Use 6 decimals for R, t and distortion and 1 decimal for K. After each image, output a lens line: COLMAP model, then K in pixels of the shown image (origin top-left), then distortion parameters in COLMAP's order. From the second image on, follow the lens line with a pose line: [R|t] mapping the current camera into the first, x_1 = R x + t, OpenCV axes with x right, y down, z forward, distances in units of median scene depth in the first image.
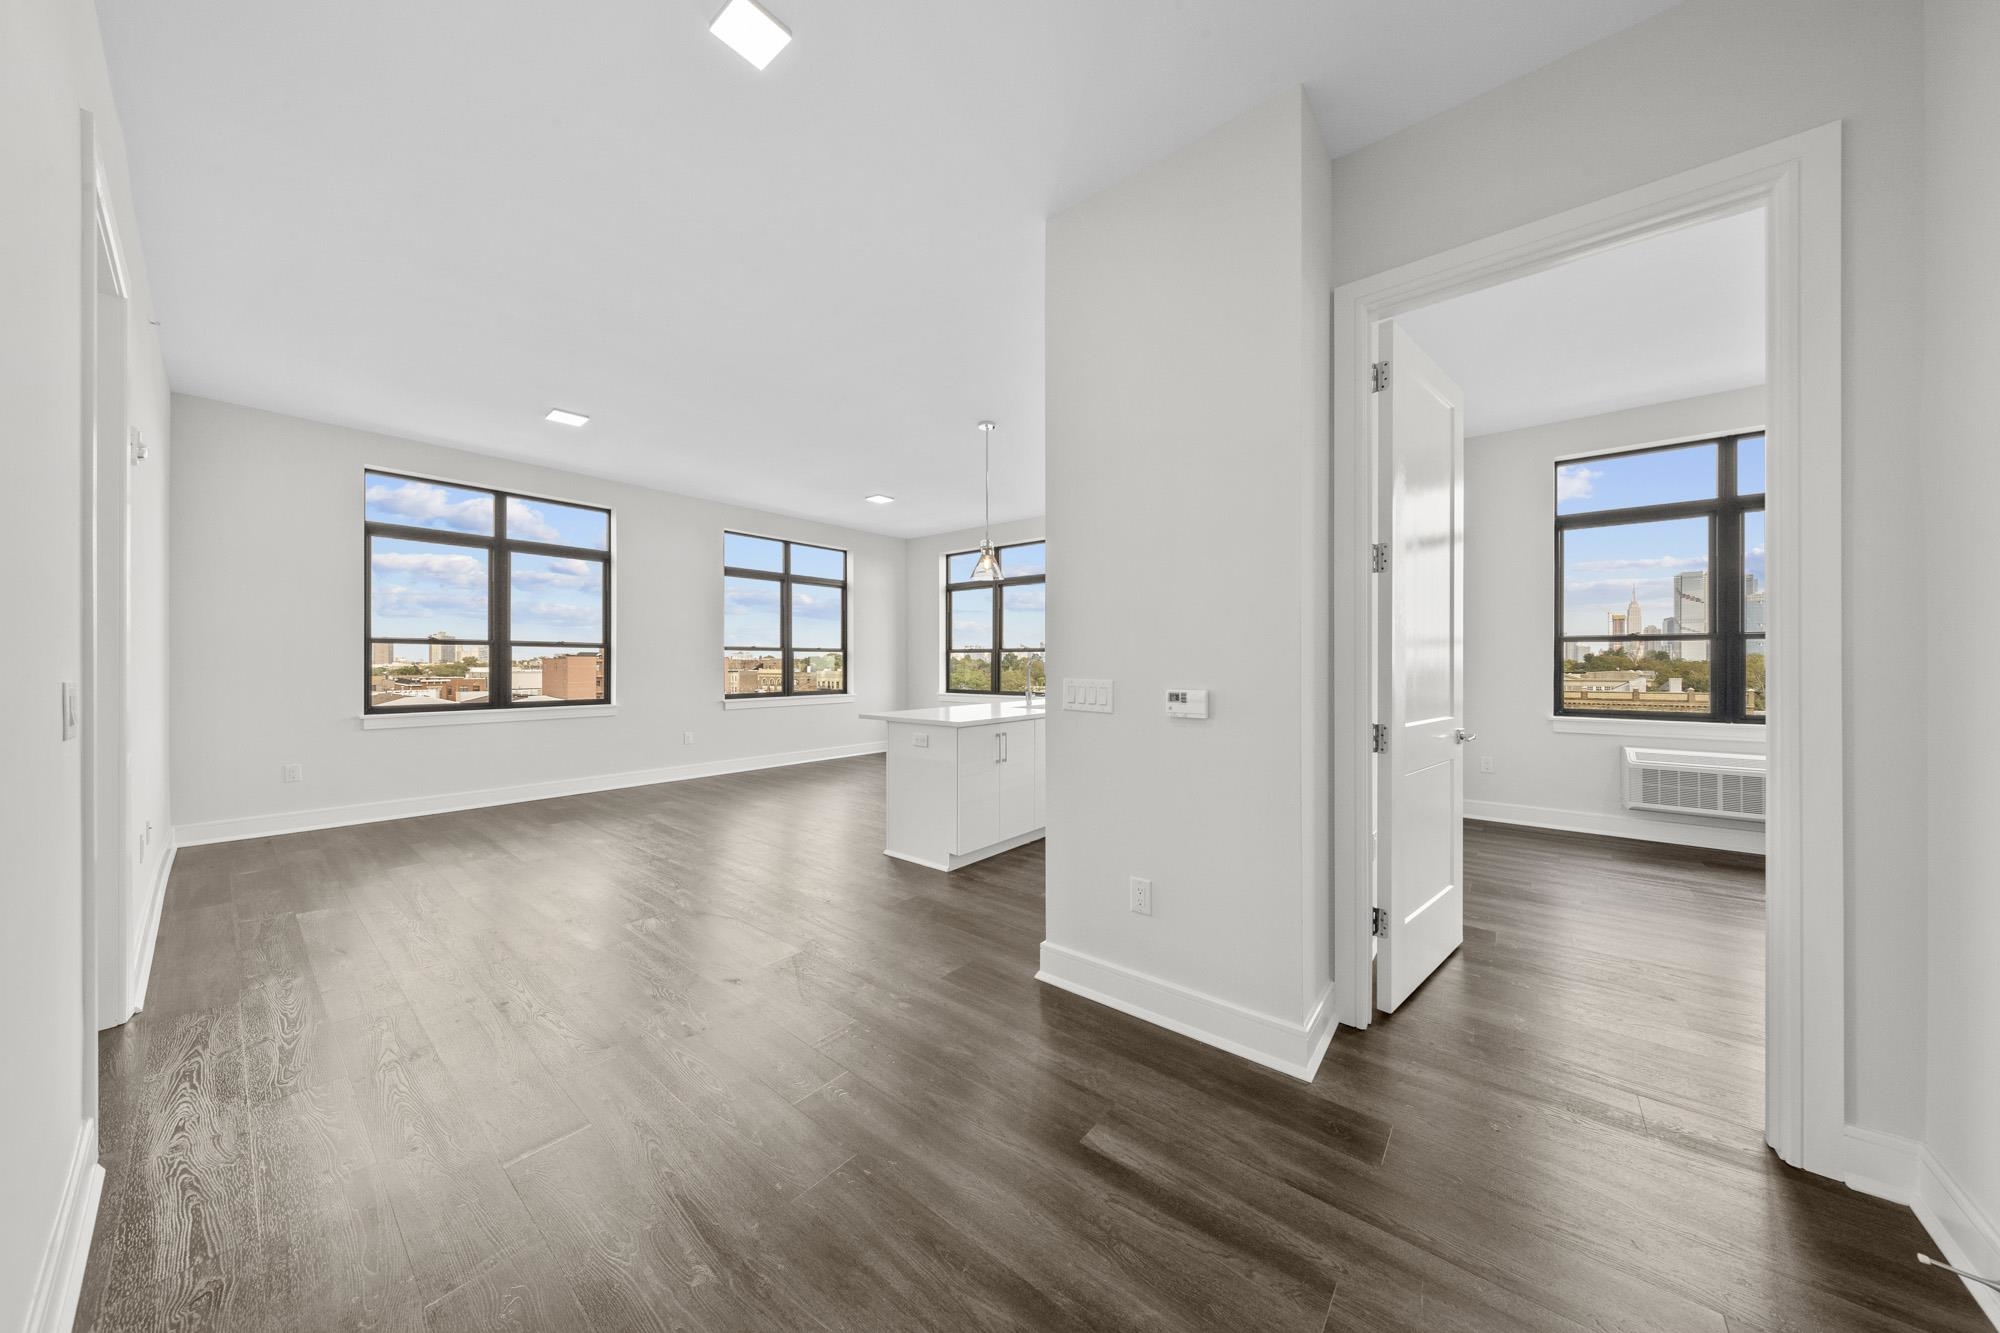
lens RADIAL K [[649.3, 0, 1000.0], [0, 649.3, 666.5], [0, 0, 1]] dist [-0.000654, -0.000024]
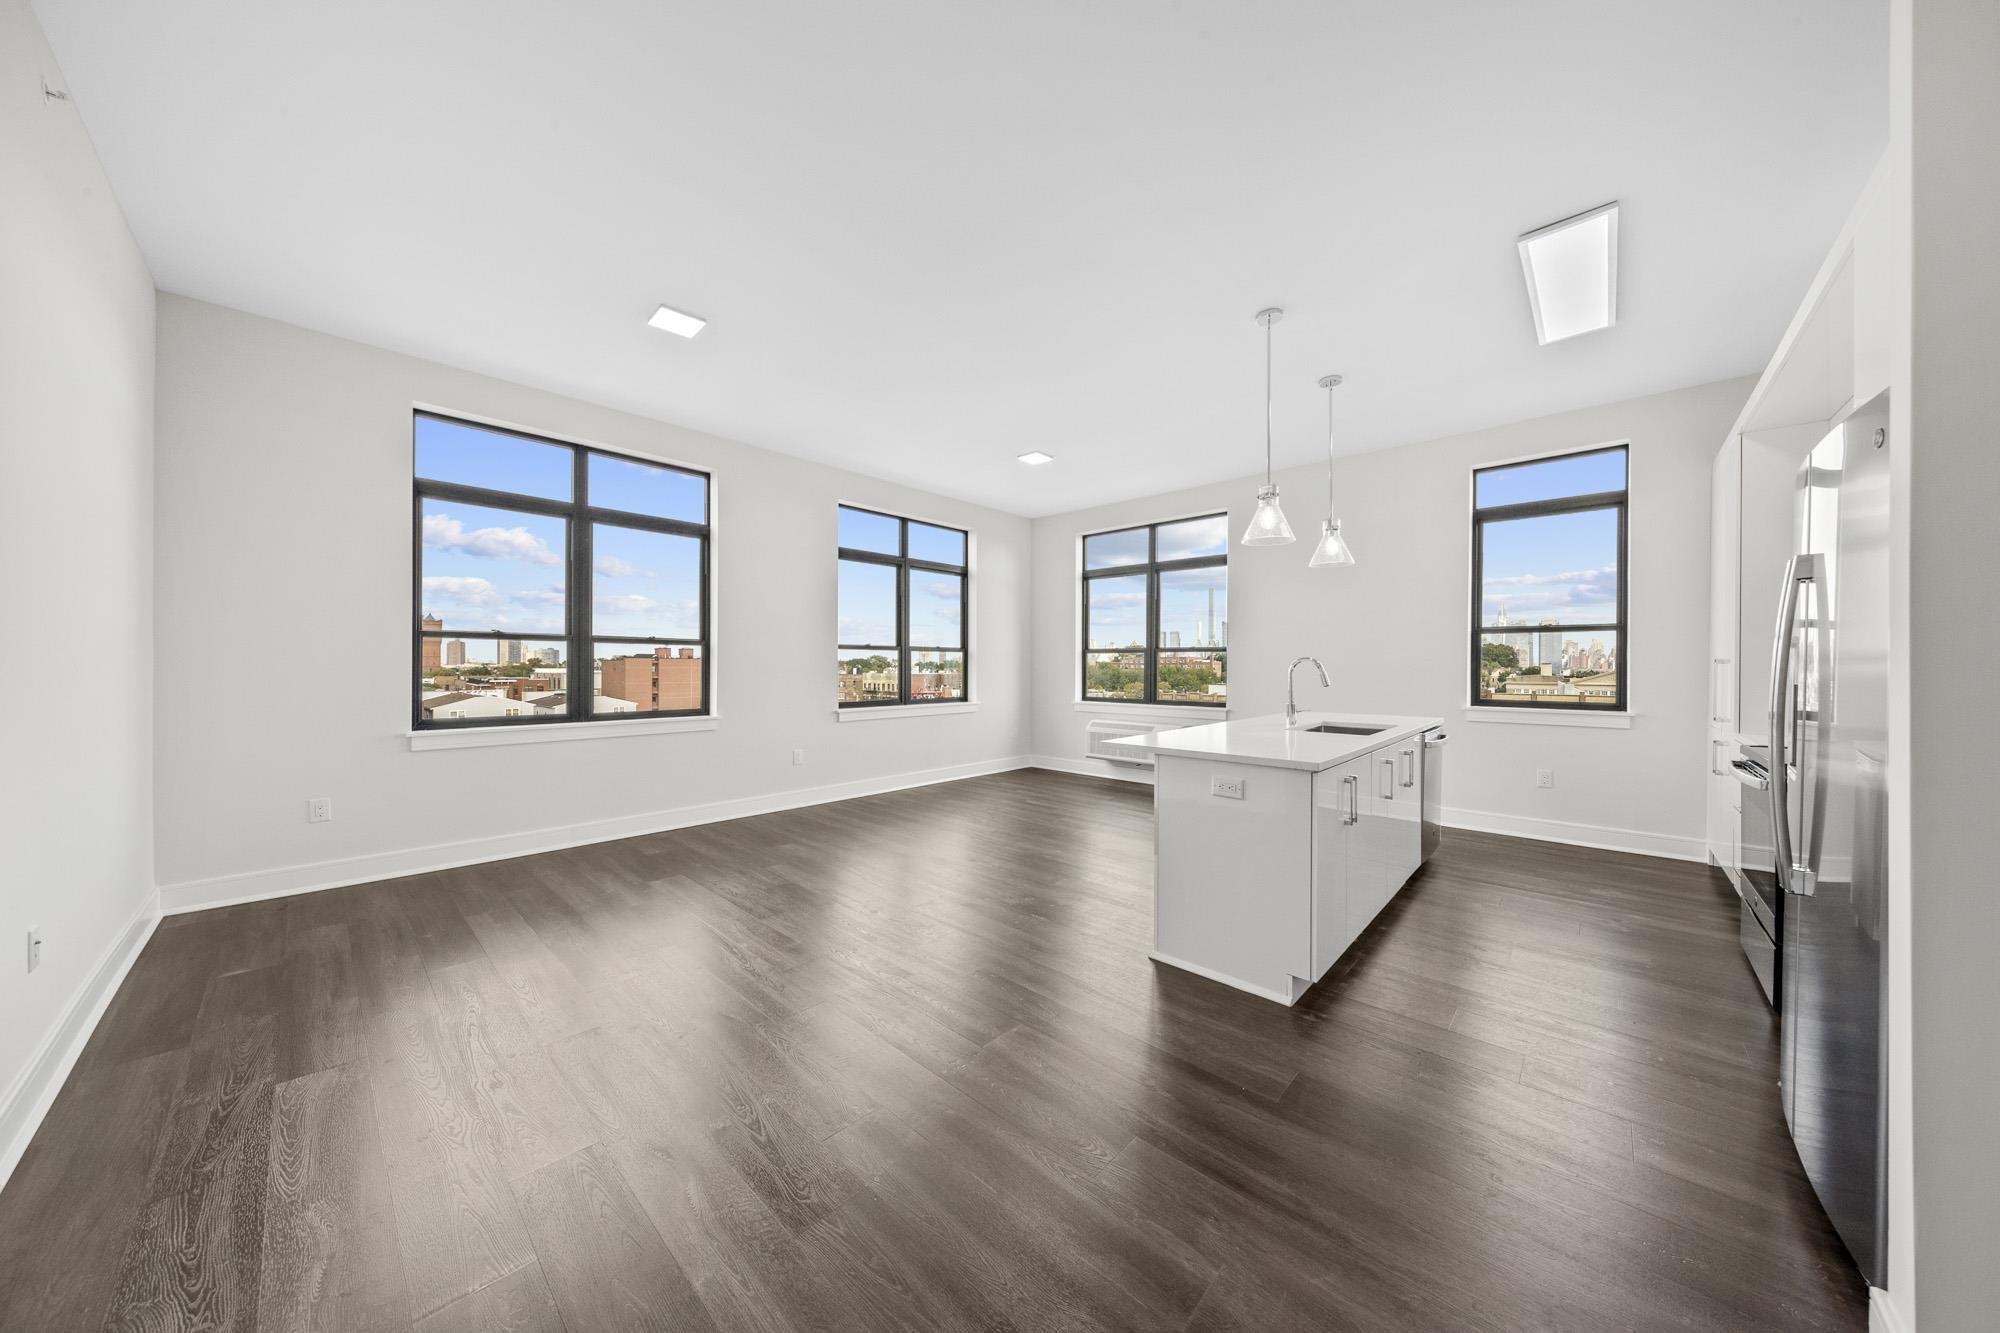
lens RADIAL K [[650.6, 0, 999.1], [0, 650.6, 669.8], [0, 0, 1]] dist [0.000274, -0.000002]
pose [[0.997902, 0.003443, -0.064653, -0.174557], [-0.003368, 0.999994, 0.001264, -0.000517], [0.064657, -0.001044, 0.997907, 0.202273]]
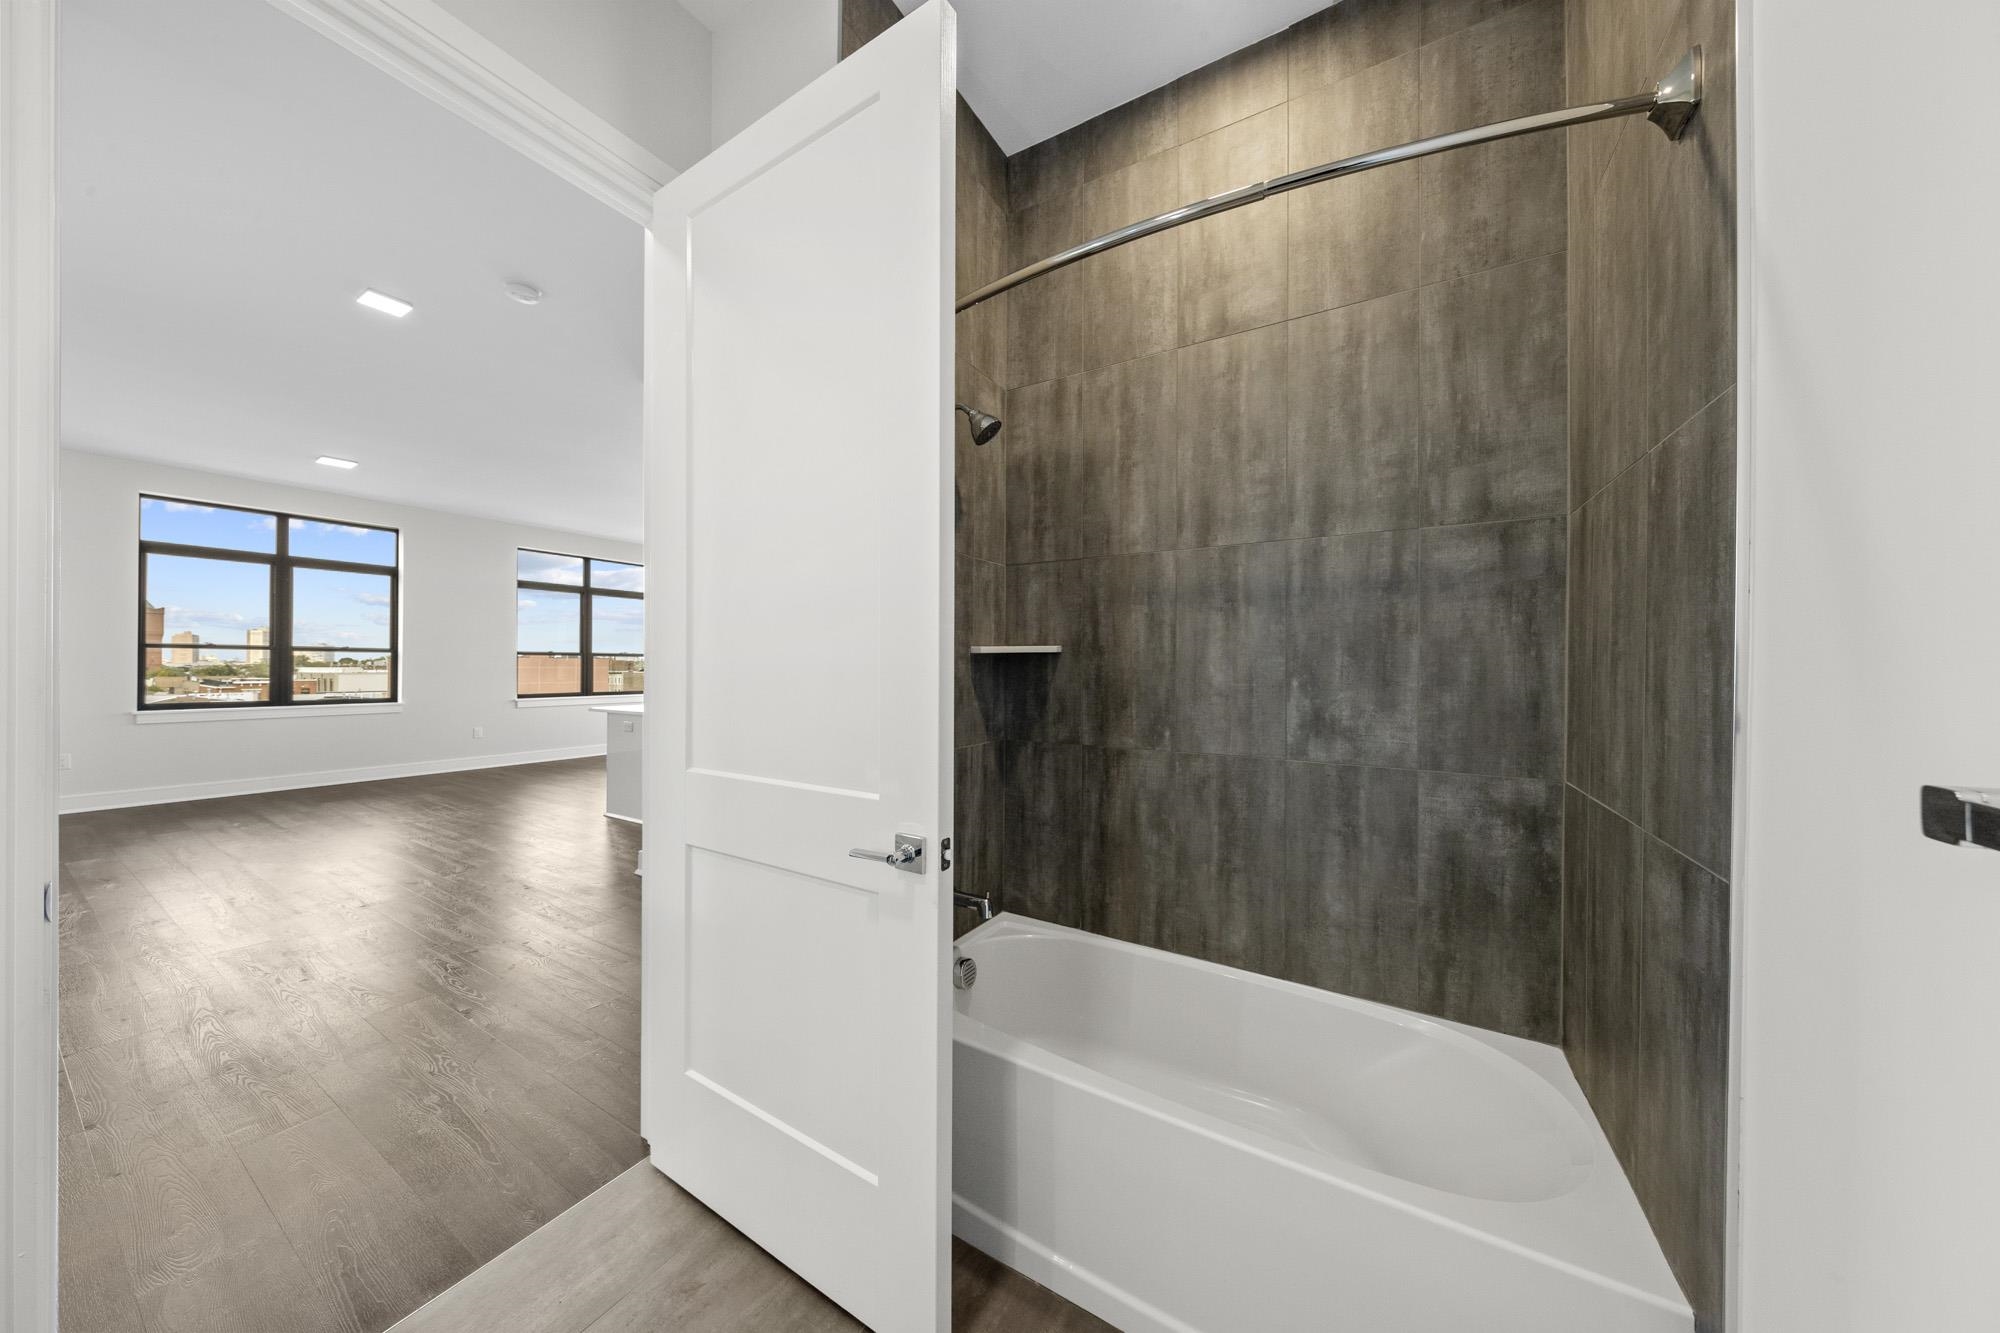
lens RADIAL K [[649.3, 0, 1000.0], [0, 649.3, 666.5], [0, 0, 1]] dist [-0.000654, -0.000024]
pose [[0.990463, 0.005191, 0.137683, 0.258044], [-0.004628, 0.999980, -0.004408, -0.003808], [-0.137703, 0.003728, 0.990467, -0.238862]]
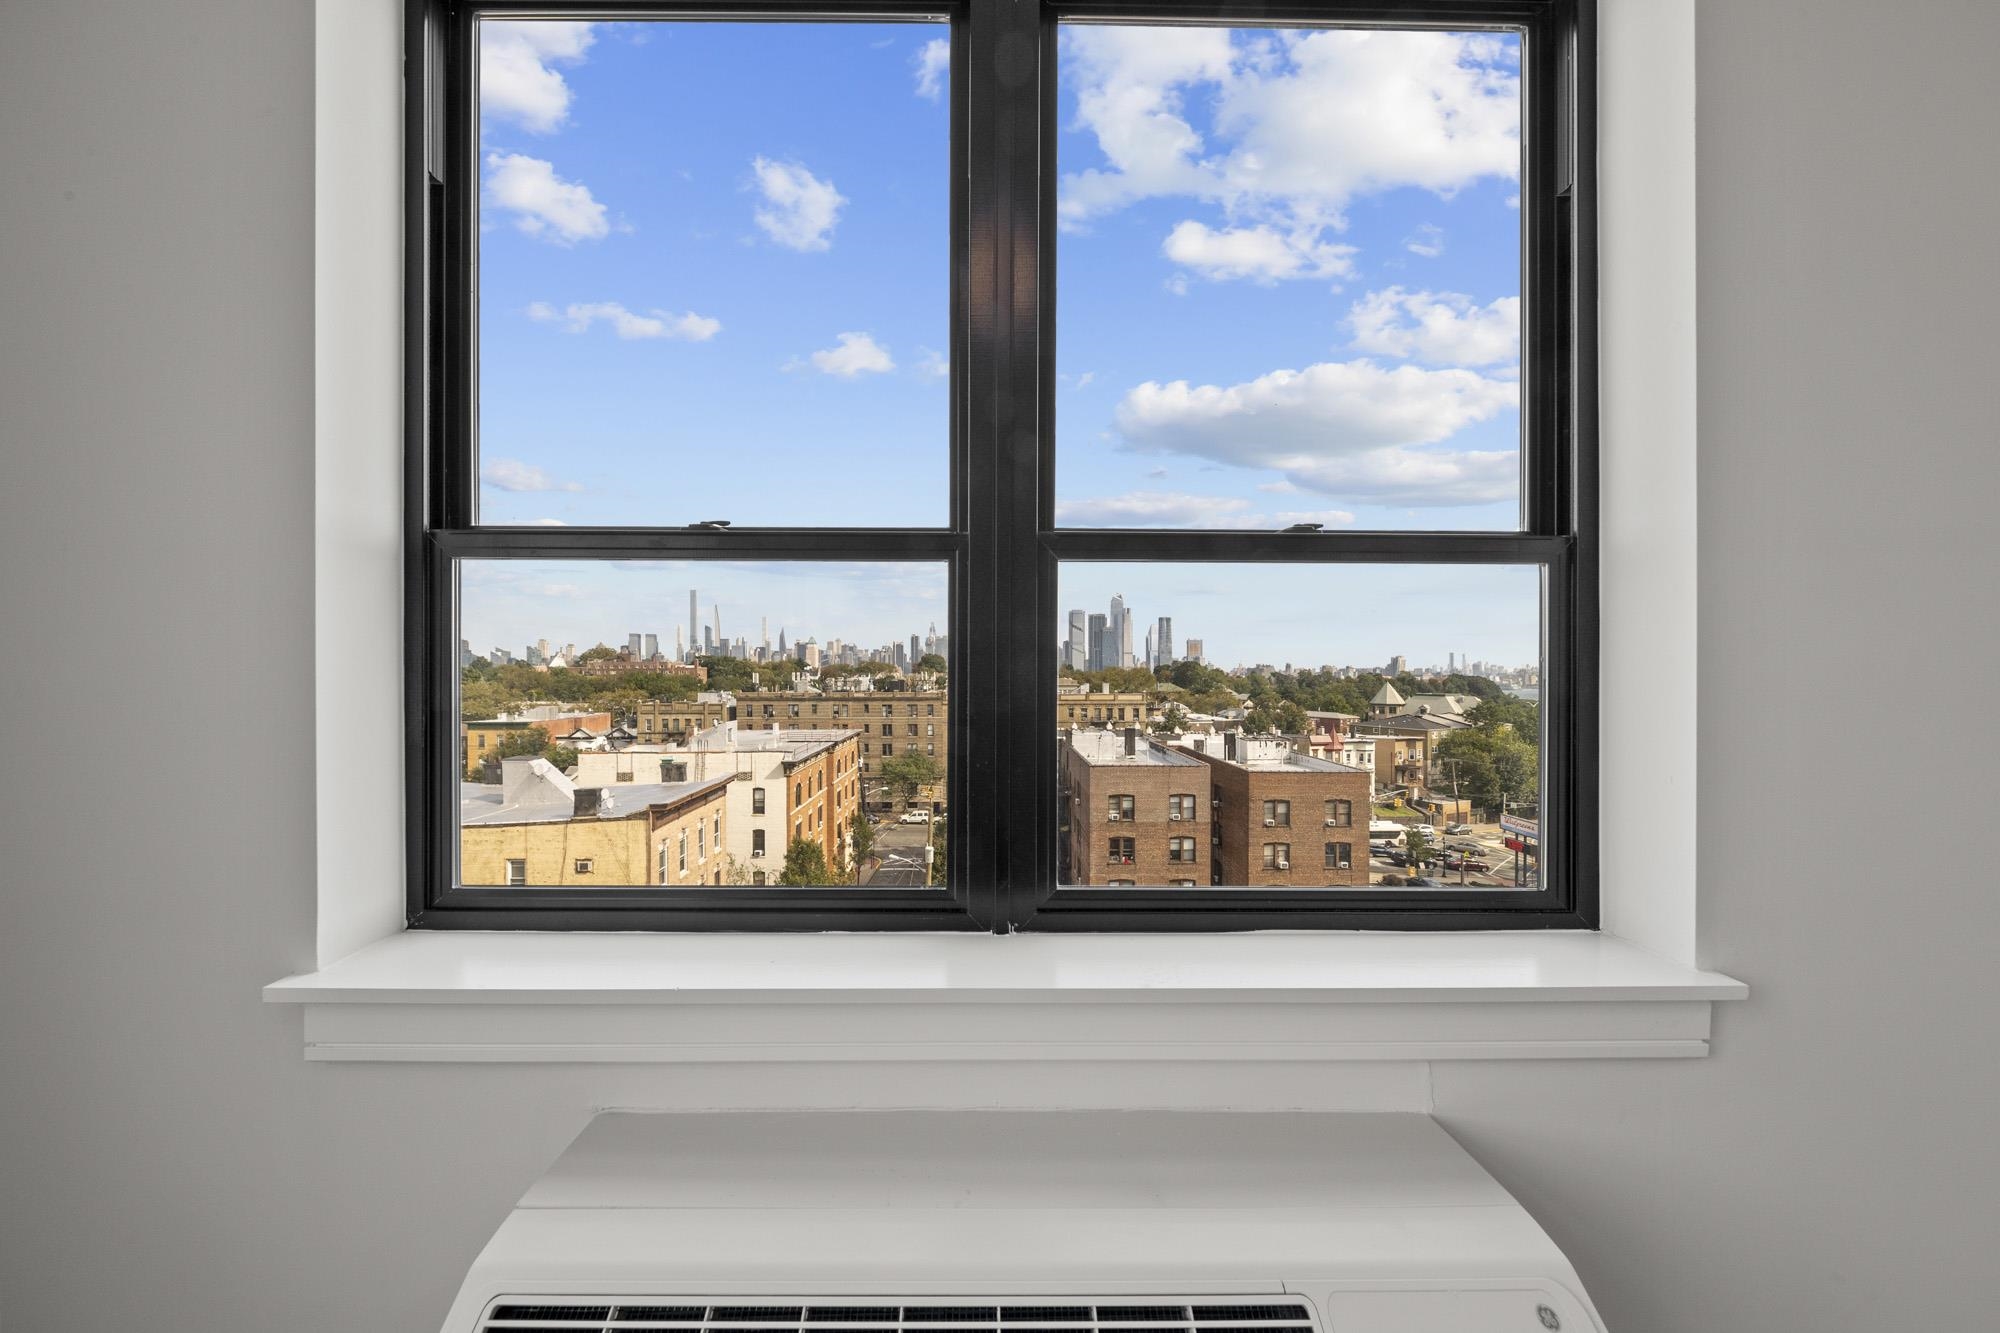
lens RADIAL K [[649.3, 0, 1000.0], [0, 649.3, 666.5], [0, 0, 1]] dist [-0.000654, -0.000024]
pose [[0.766489, 0.007827, 0.642209, -0.099701], [0.000384, 0.999920, -0.012645, -0.003749], [-0.642257, 0.009939, 0.766425, 1.098267]]
